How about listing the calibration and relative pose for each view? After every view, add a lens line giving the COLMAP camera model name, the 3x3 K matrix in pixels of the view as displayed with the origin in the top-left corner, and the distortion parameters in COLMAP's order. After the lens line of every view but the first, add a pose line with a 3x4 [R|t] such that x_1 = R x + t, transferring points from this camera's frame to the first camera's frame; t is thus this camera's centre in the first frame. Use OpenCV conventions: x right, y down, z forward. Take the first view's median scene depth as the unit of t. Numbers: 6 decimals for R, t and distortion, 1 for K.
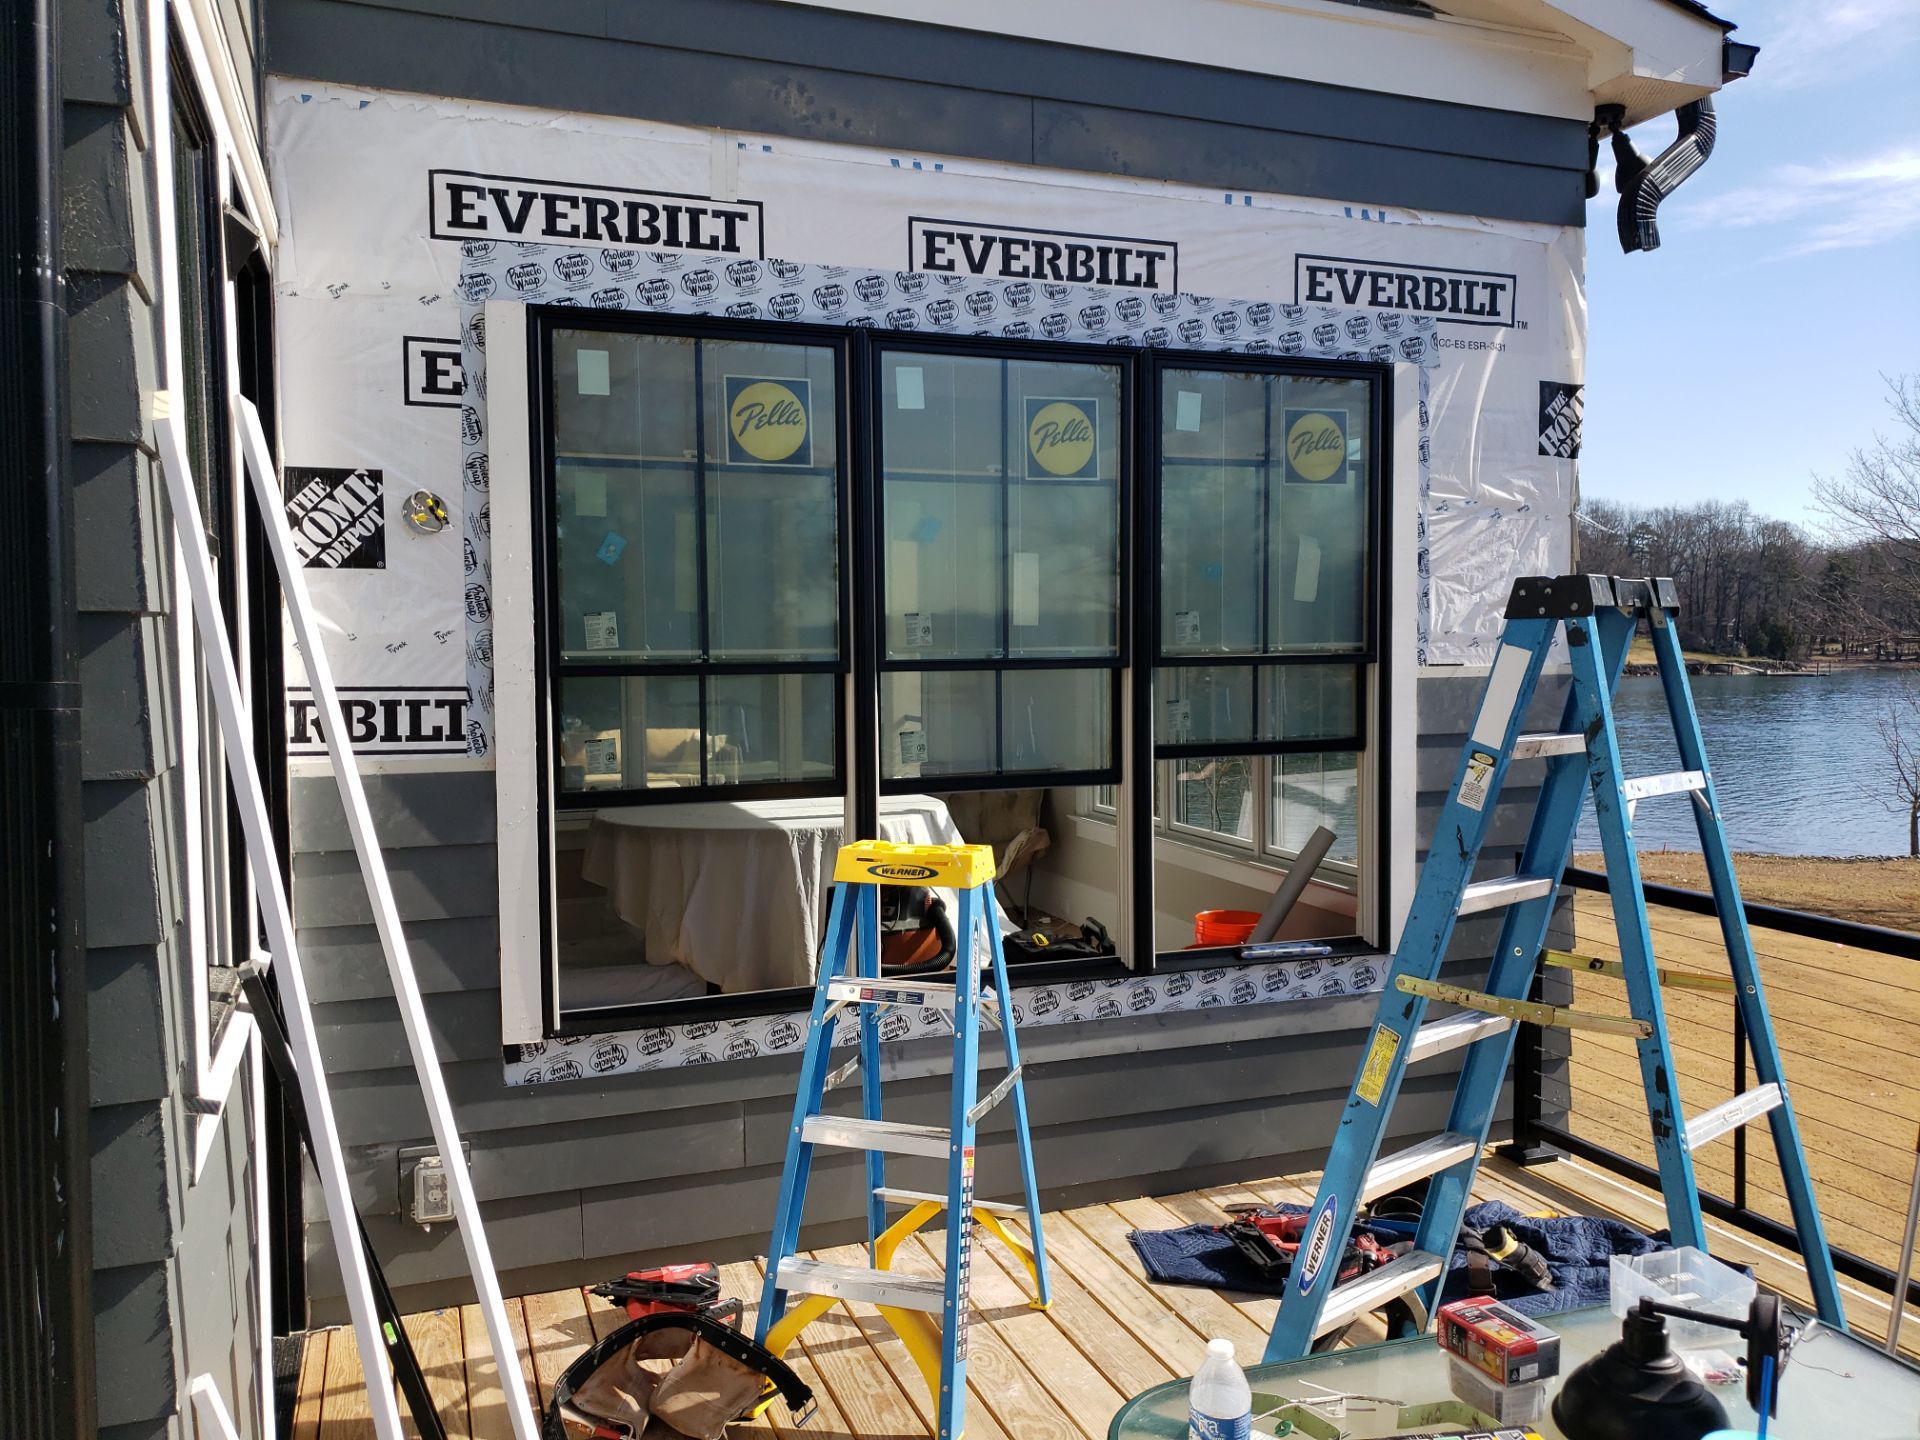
lens RADIAL K [[1502.7, 0, 954.1], [0, 1502.7, 708.4], [0, 0, 1]] dist [0.010553, 0.005842]
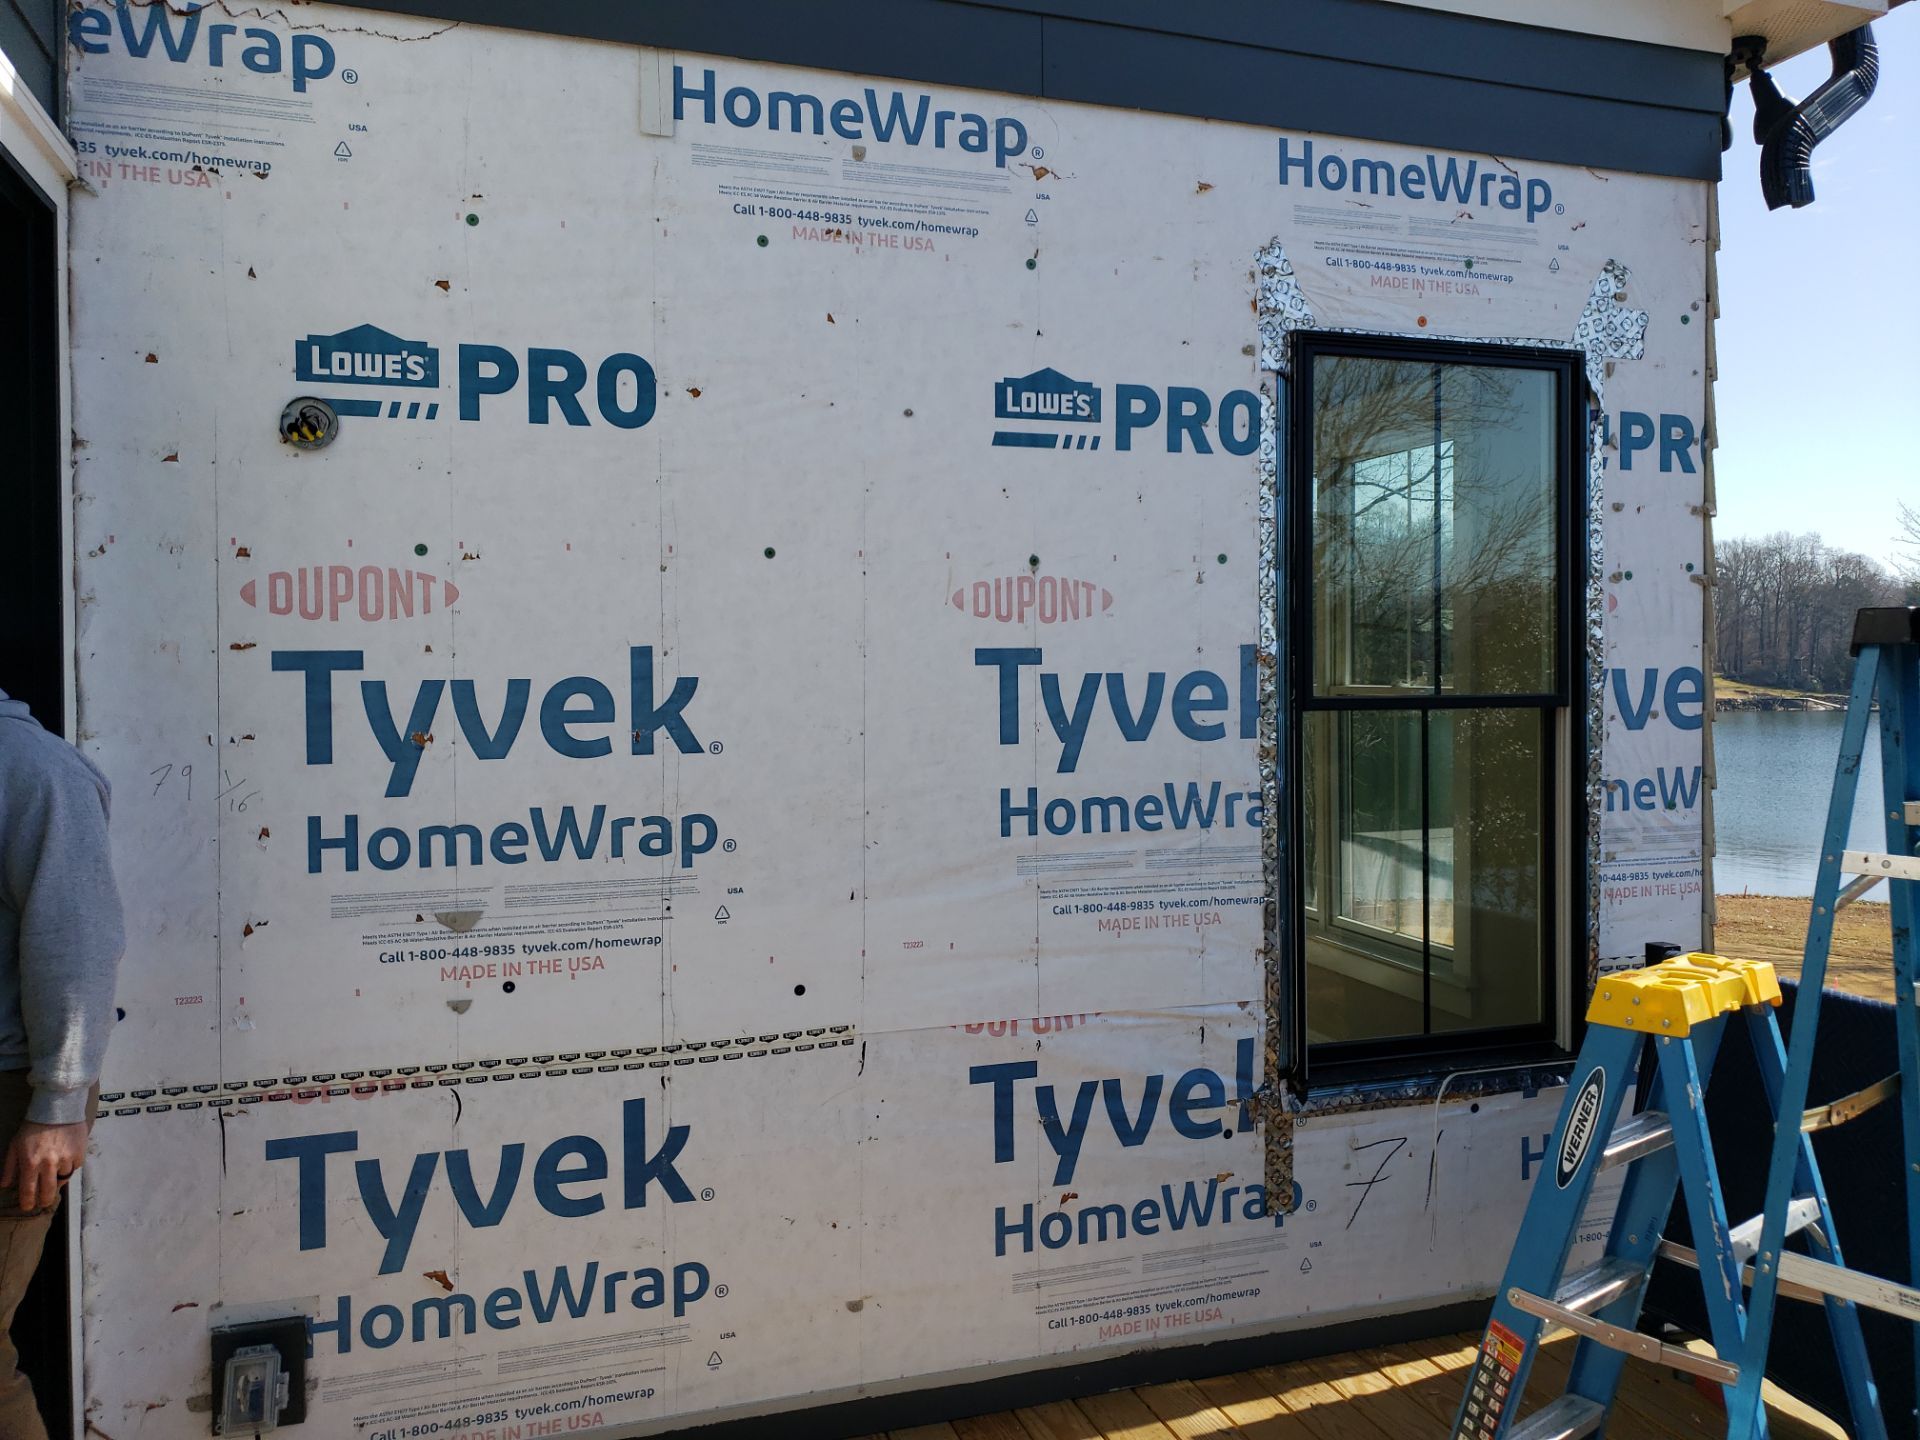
lens RADIAL K [[1502.7, 0, 975.4], [0, 1502.7, 715.9], [0, 0, 1]] dist [0.010553, 0.005842]
pose [[0.999655, 0.005150, -0.025774, 0.035984], [-0.005547, 0.999867, -0.015327, -0.013095], [0.025692, 0.015464, 0.999550, 0.178147]]
